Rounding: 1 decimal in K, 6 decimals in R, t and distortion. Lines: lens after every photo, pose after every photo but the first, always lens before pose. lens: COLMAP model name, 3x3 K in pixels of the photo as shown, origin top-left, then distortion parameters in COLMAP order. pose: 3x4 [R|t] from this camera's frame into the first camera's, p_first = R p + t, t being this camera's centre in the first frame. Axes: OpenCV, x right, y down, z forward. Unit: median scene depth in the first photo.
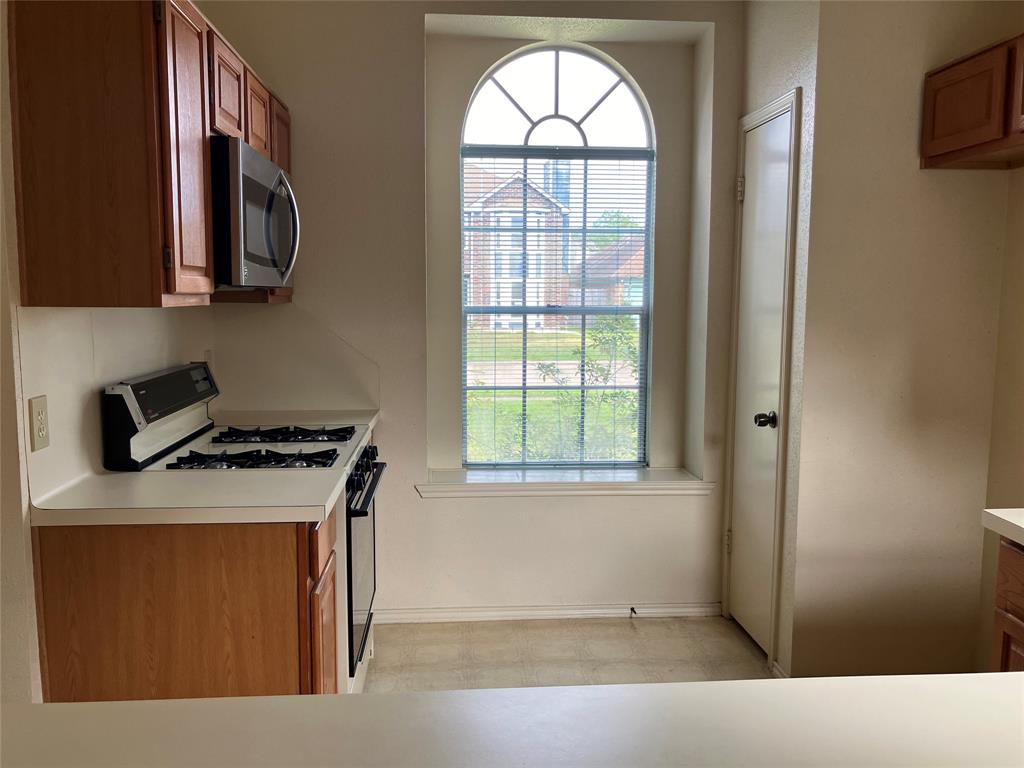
lens RADIAL K [[842.3, 0, 511.4], [0, 842.3, 380.8], [0, 0, 1]] dist [0.041679, -0.033491]
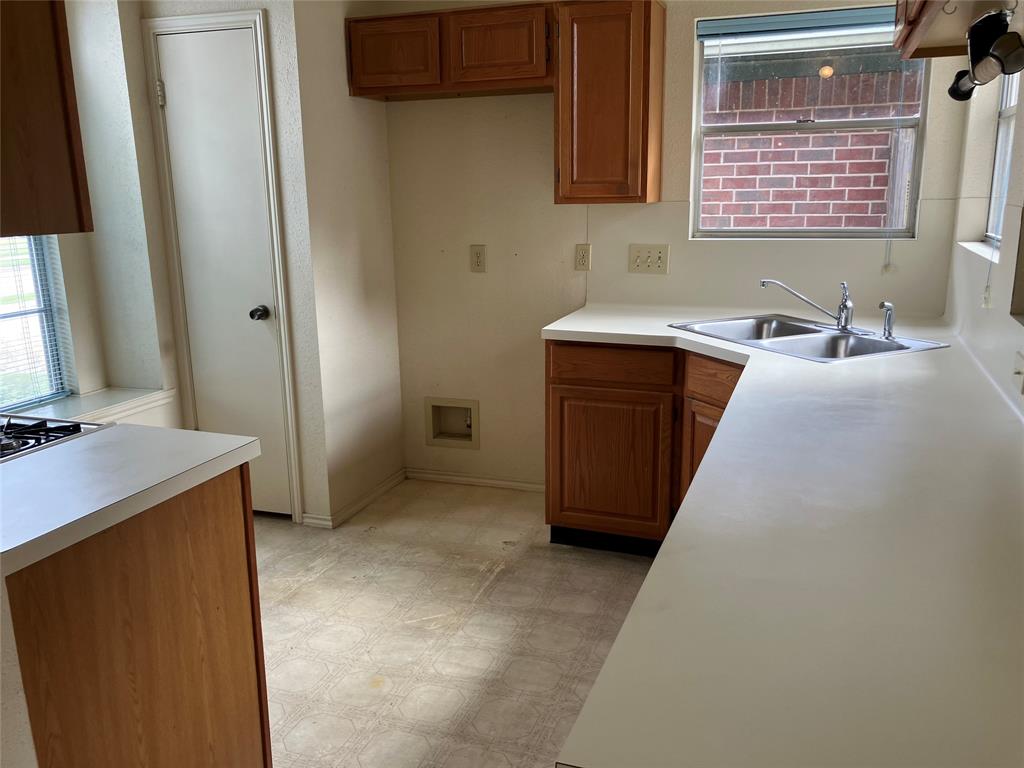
lens RADIAL K [[842.3, 0, 515.5], [0, 842.3, 382.1], [0, 0, 1]] dist [0.041679, -0.033491]
pose [[0.417055, -0.216235, 0.882784, -0.740581], [0.118296, 0.975939, 0.183167, -0.039800], [-0.901150, 0.028039, 0.432600, 0.281226]]
